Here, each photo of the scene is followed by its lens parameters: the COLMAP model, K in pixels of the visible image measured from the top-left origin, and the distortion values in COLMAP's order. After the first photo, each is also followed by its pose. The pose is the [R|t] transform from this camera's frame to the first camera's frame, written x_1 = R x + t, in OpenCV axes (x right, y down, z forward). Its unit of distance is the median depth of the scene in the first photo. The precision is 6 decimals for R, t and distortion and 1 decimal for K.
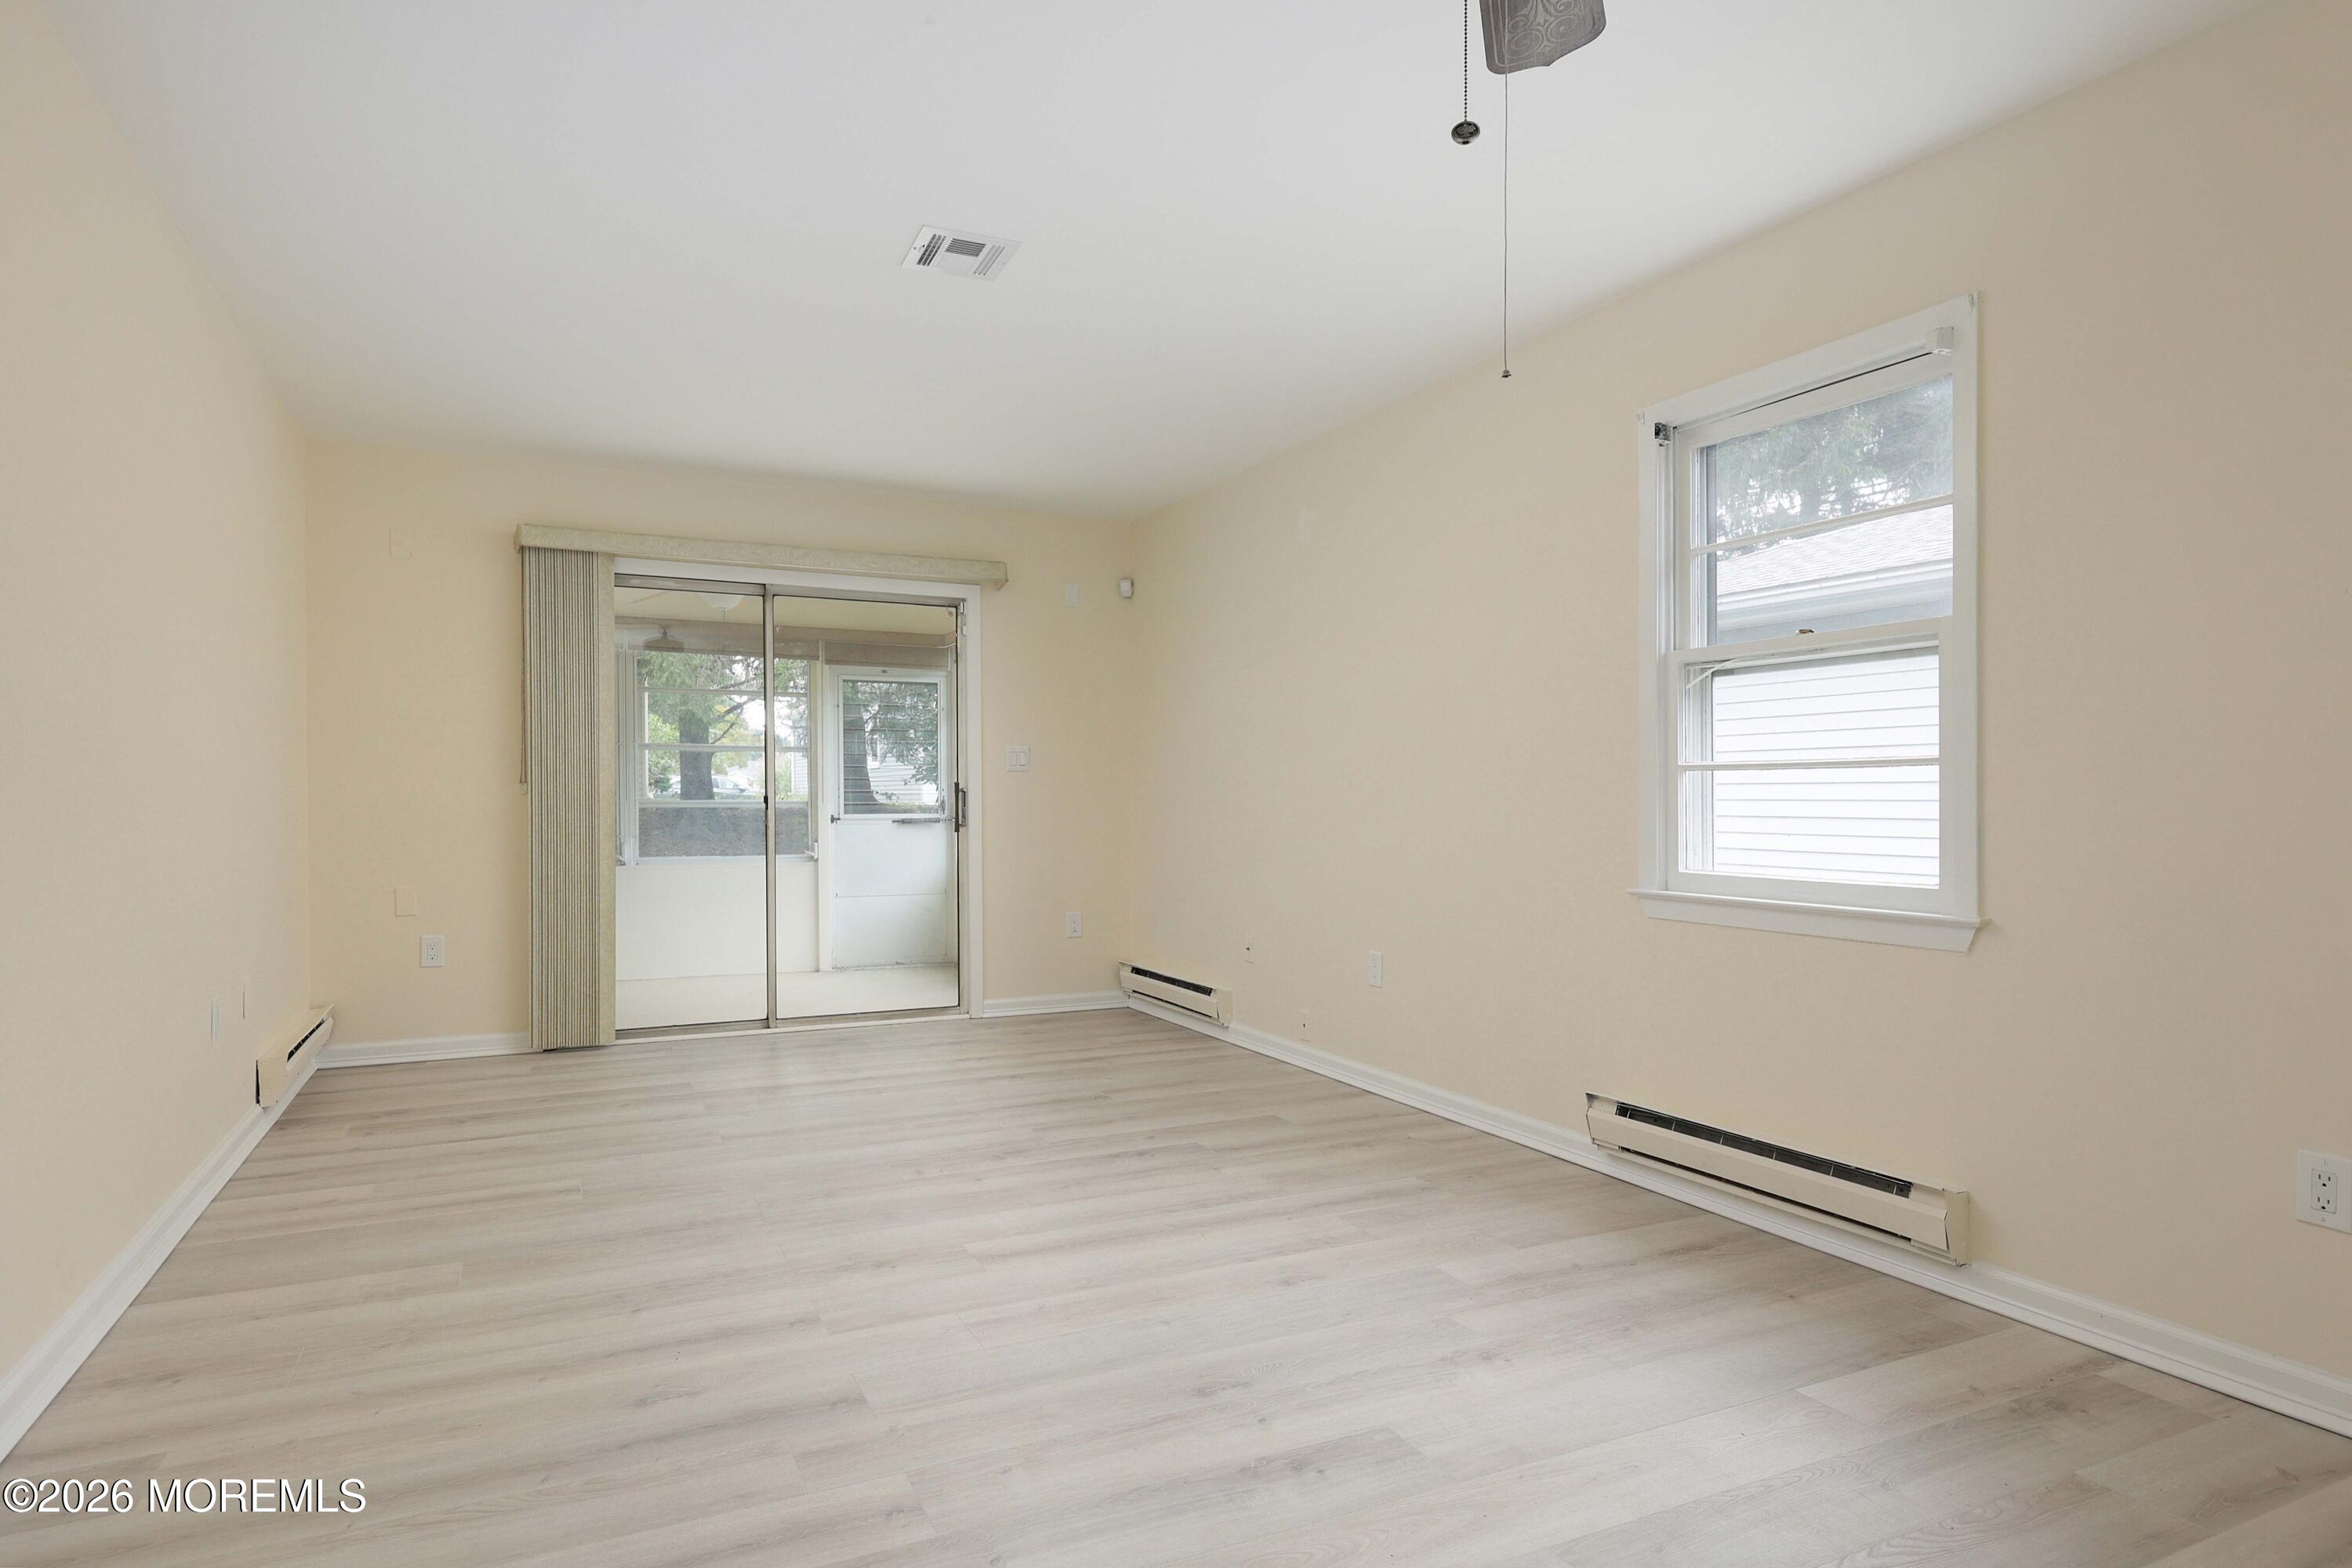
lens RADIAL K [[1295.4, 0, 1172.3], [0, 1295.4, 834.7], [0, 0, 1]] dist [-0.004551, -0.000519]
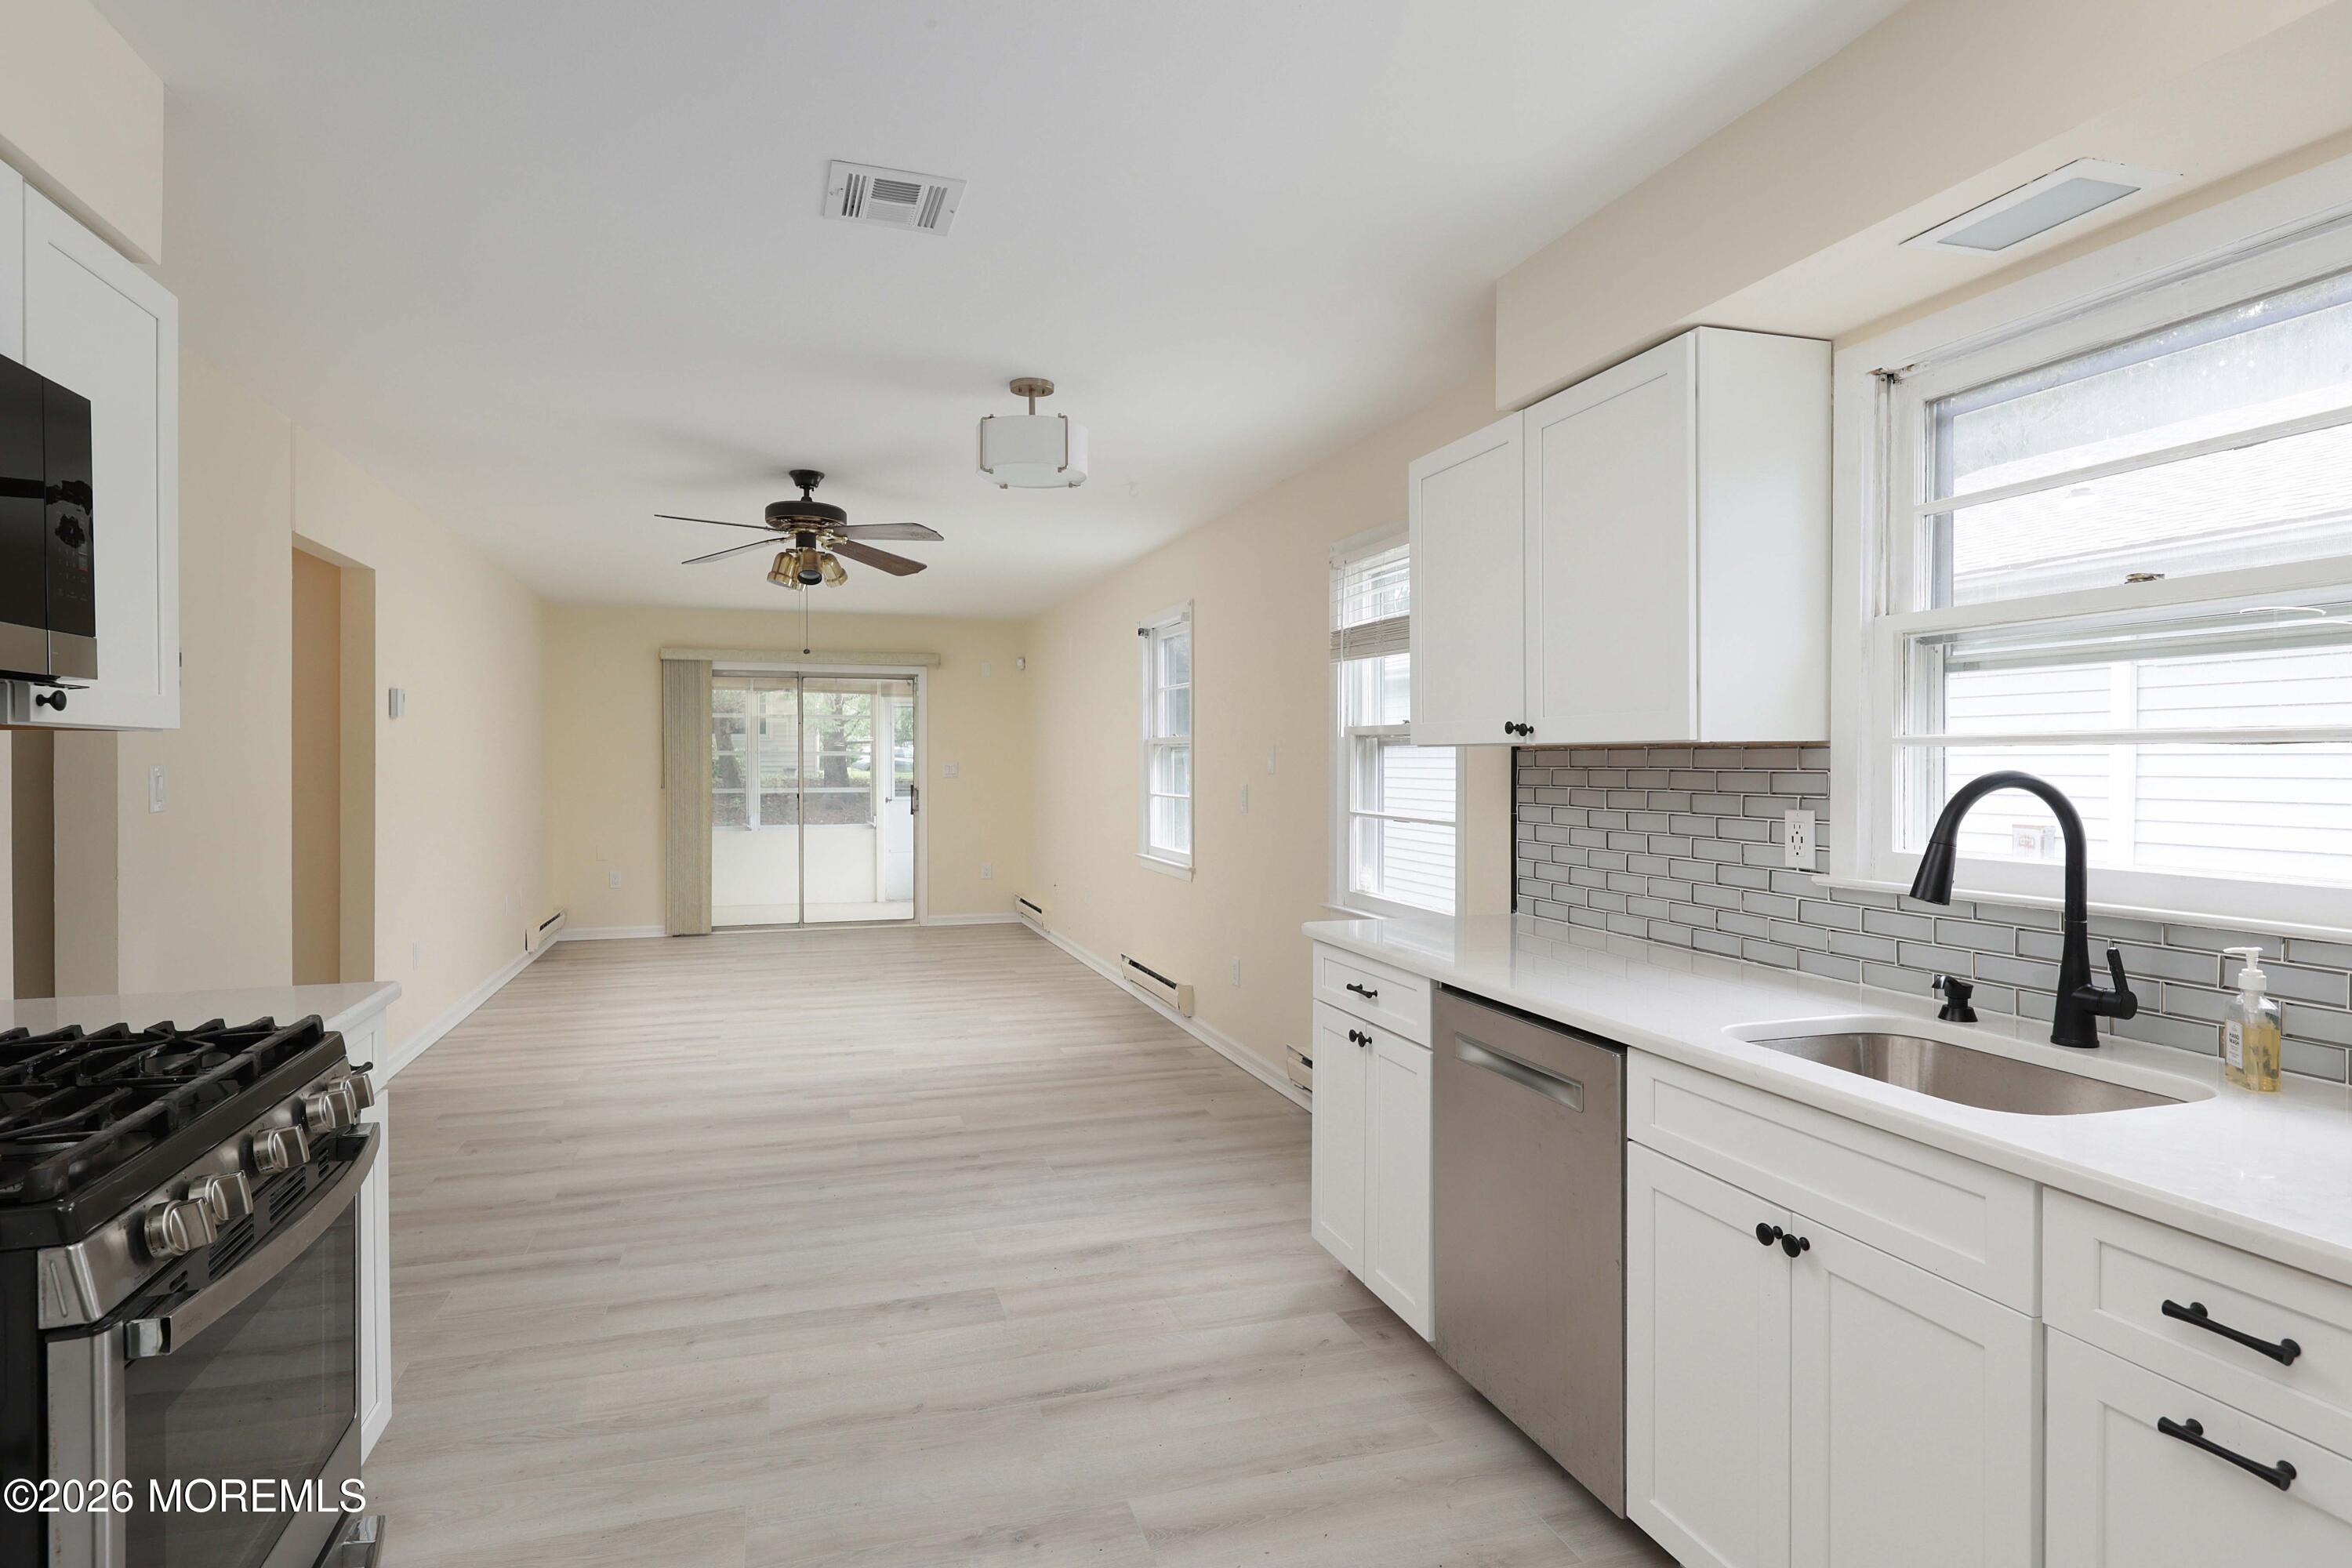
lens RADIAL K [[1295.4, 0, 1188.3], [0, 1295.4, 775.7], [0, 0, 1]] dist [-0.004551, -0.000519]
pose [[0.987950, 0.004802, -0.154697, 0.483808], [-0.007182, 0.999864, -0.014824, -0.032114], [0.154605, 0.015756, 0.987851, -0.648451]]
